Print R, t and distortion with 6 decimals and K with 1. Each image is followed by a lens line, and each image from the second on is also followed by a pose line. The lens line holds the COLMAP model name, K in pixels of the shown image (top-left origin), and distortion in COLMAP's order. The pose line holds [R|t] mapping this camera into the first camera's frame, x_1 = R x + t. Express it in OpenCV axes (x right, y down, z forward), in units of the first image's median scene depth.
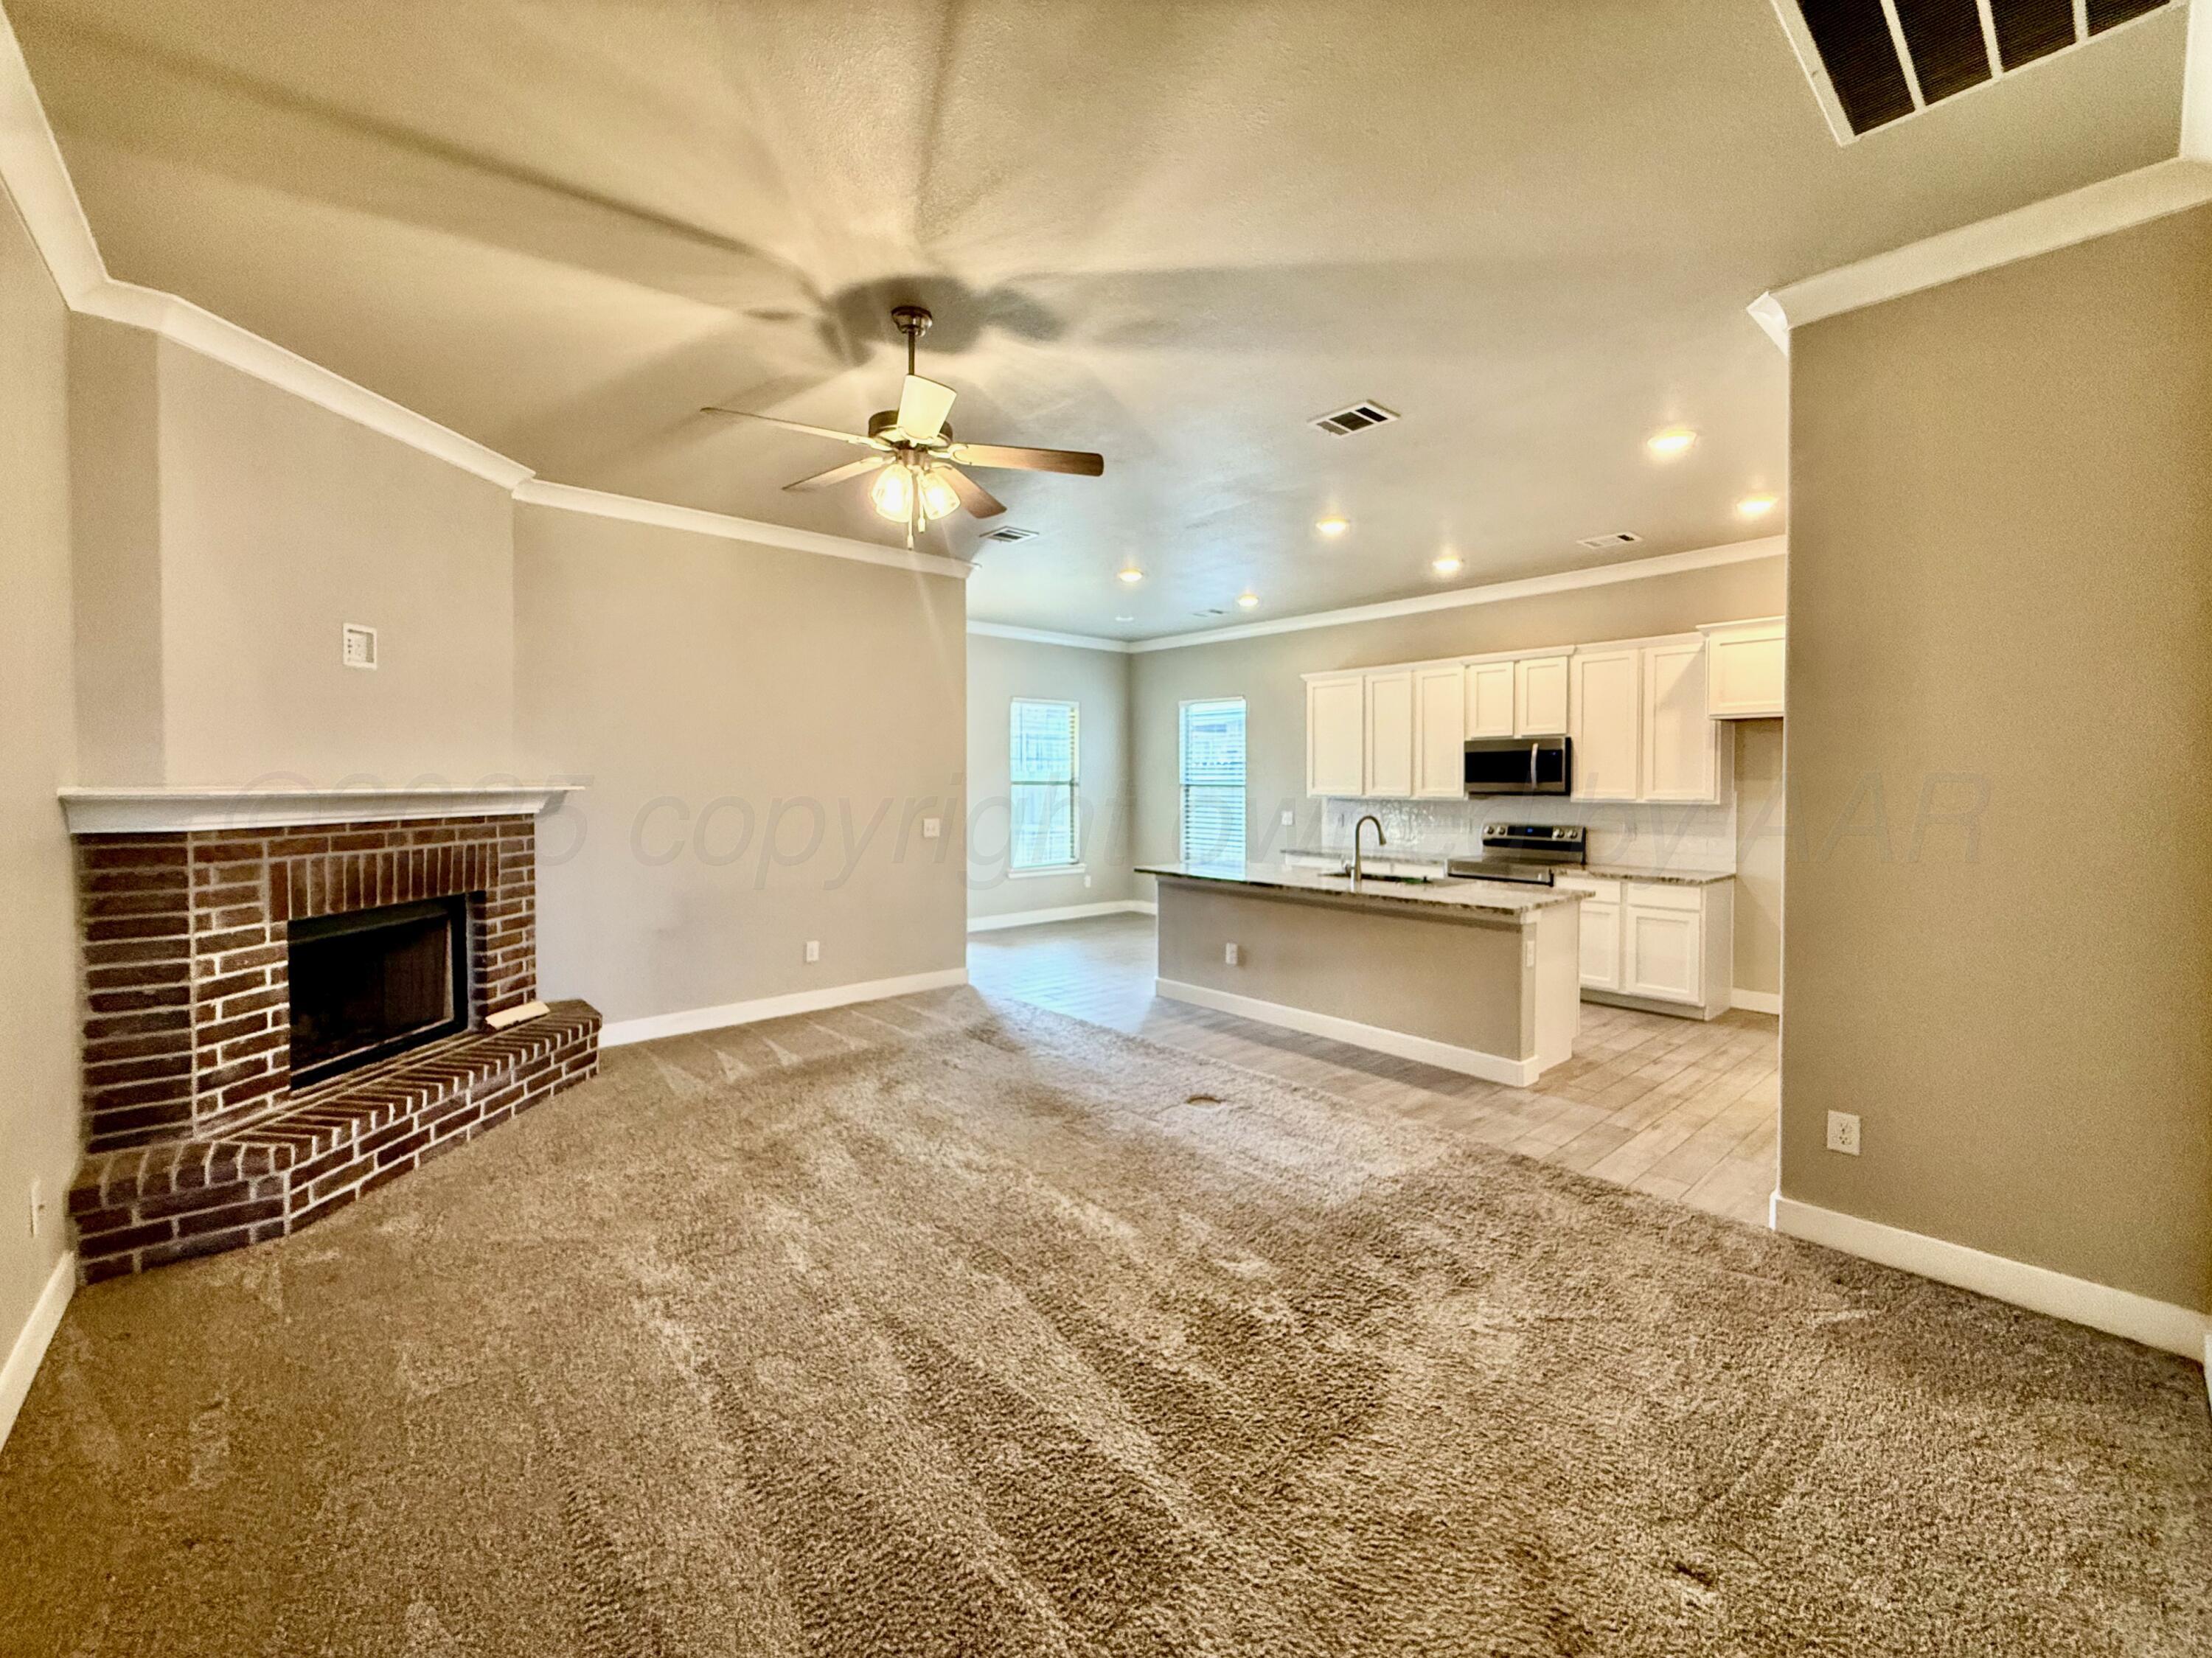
lens RADIAL K [[934.7, 0, 1103.0], [0, 934.7, 805.5], [0, 0, 1]] dist [-0.004613, -0.000605]
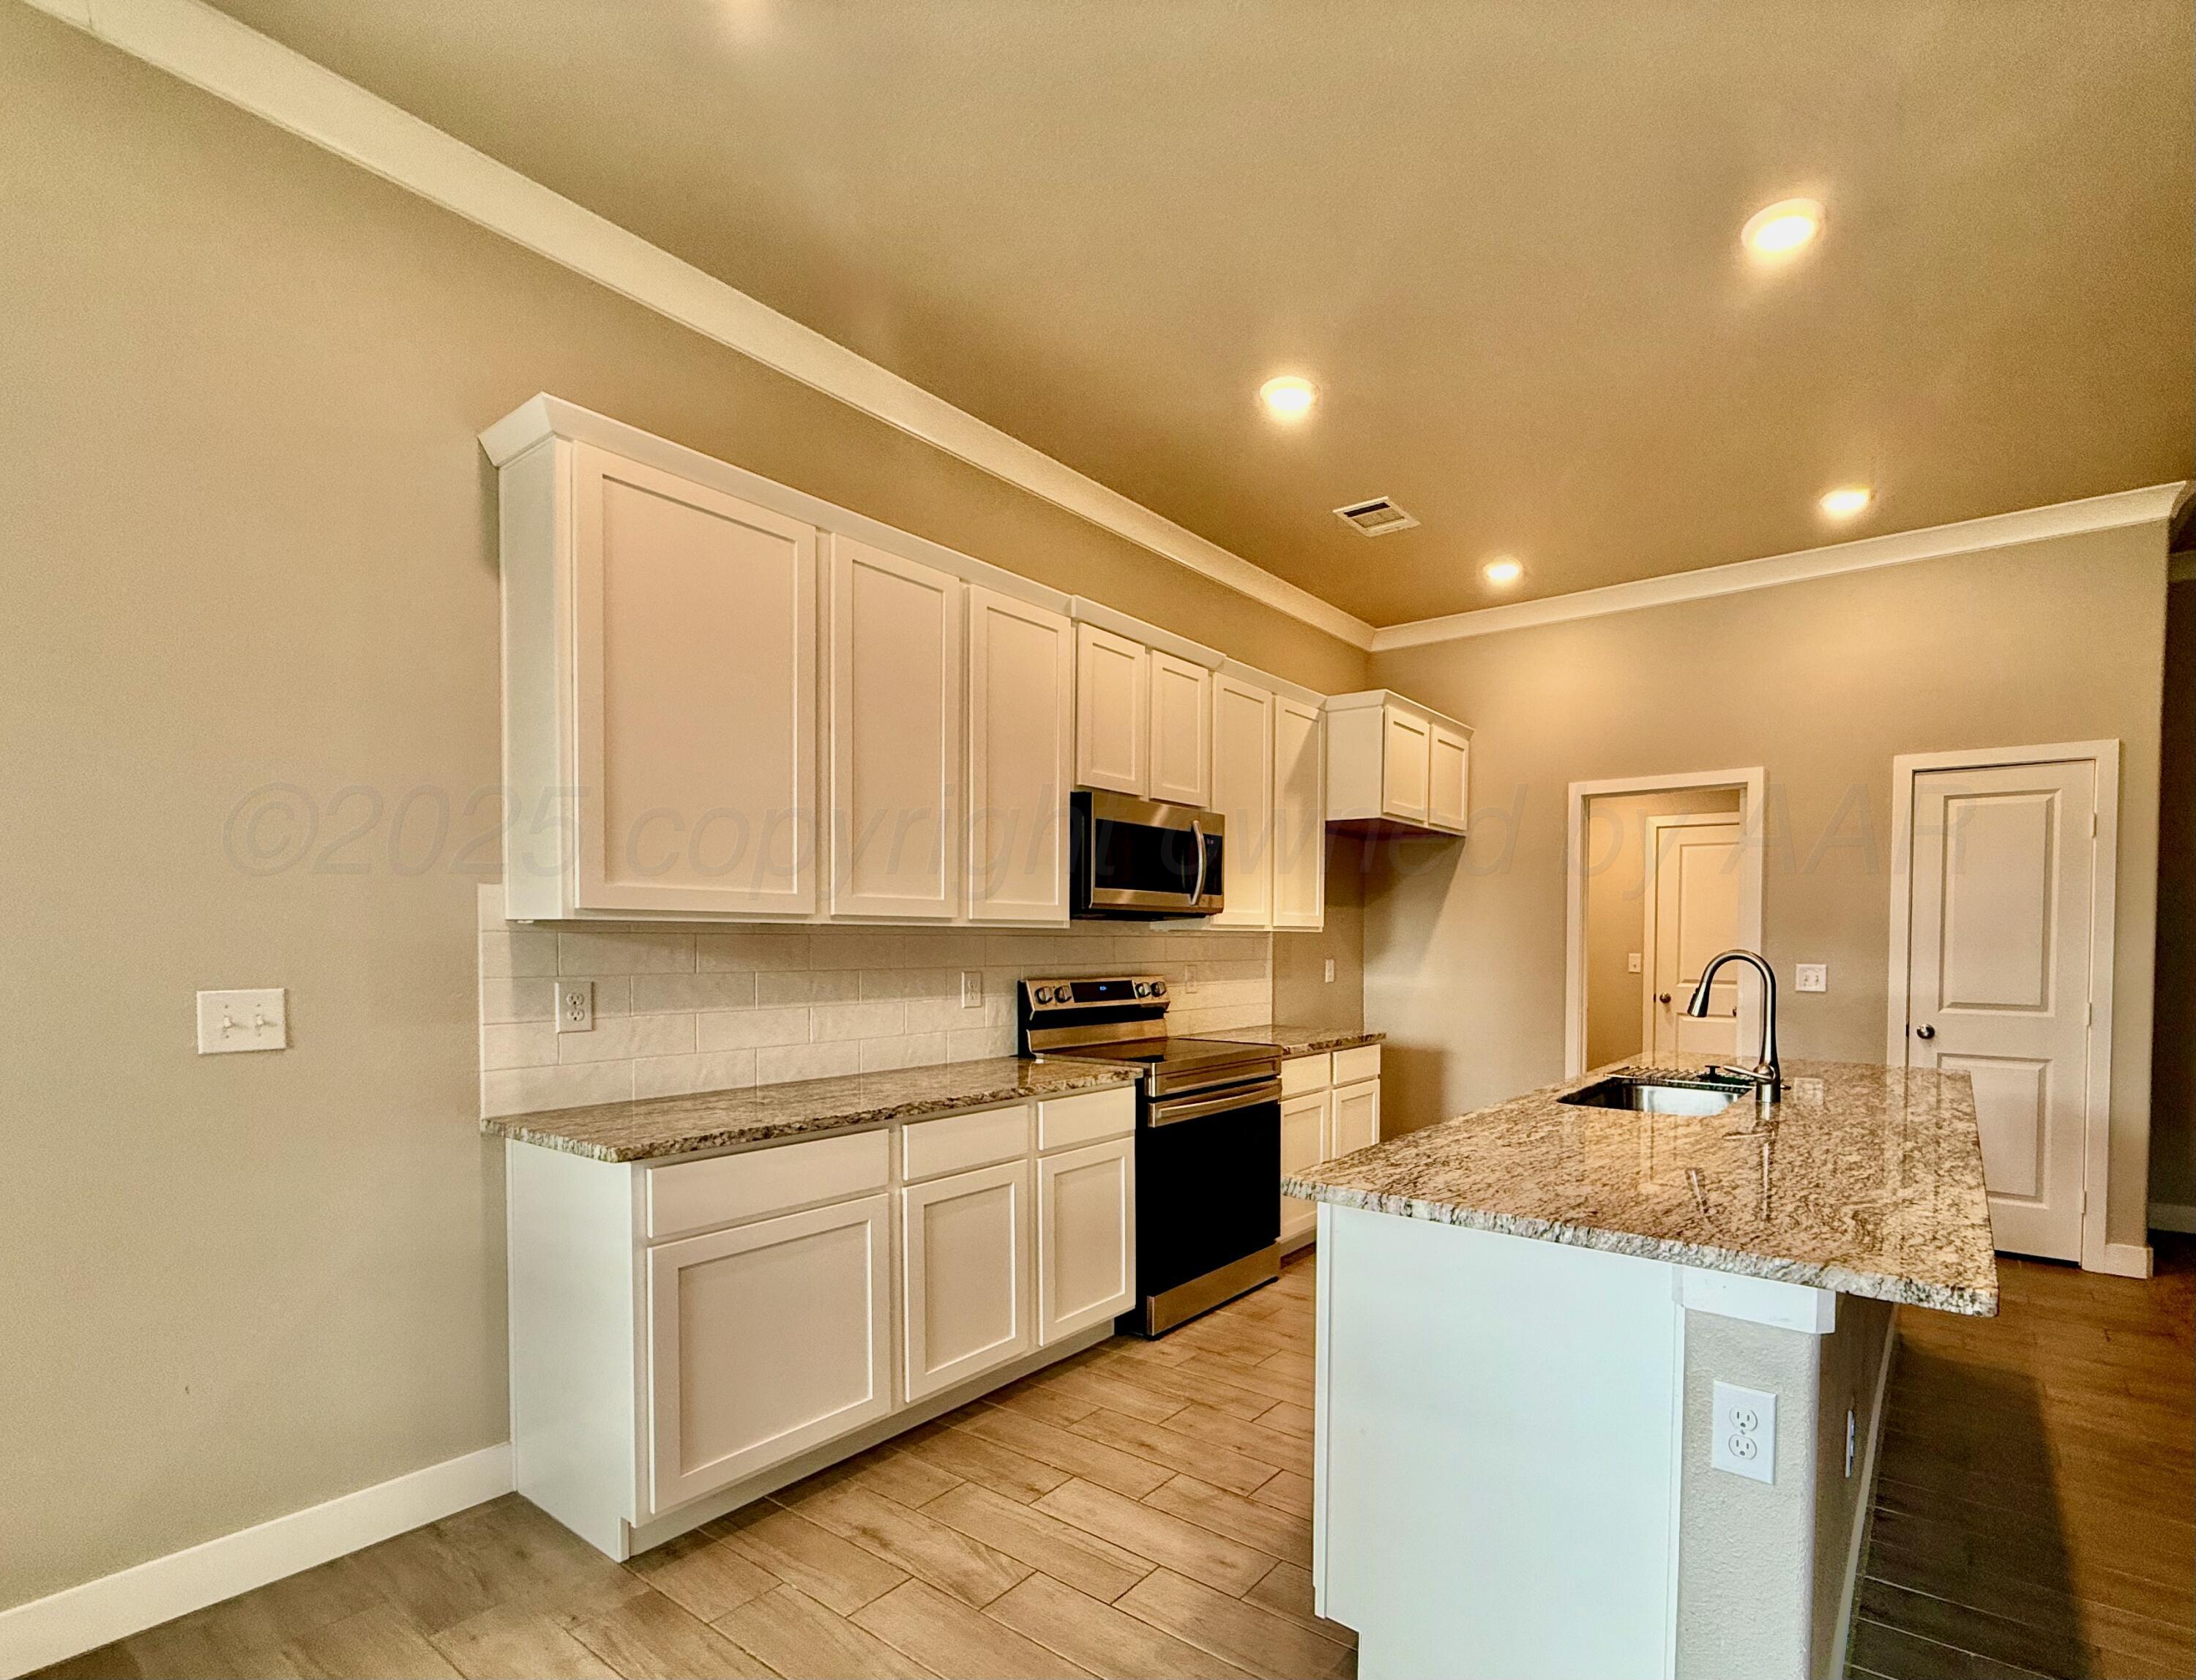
lens RADIAL K [[1020.0, 0, 1278.3], [0, 1020.0, 963.8], [0, 0, 1]] dist [0.002806, -0.000218]
pose [[-0.254072, -0.024421, 0.966877, -0.157018], [0.019154, 0.999358, 0.030274, -0.002219], [-0.966996, 0.026211, -0.253441, 1.624773]]
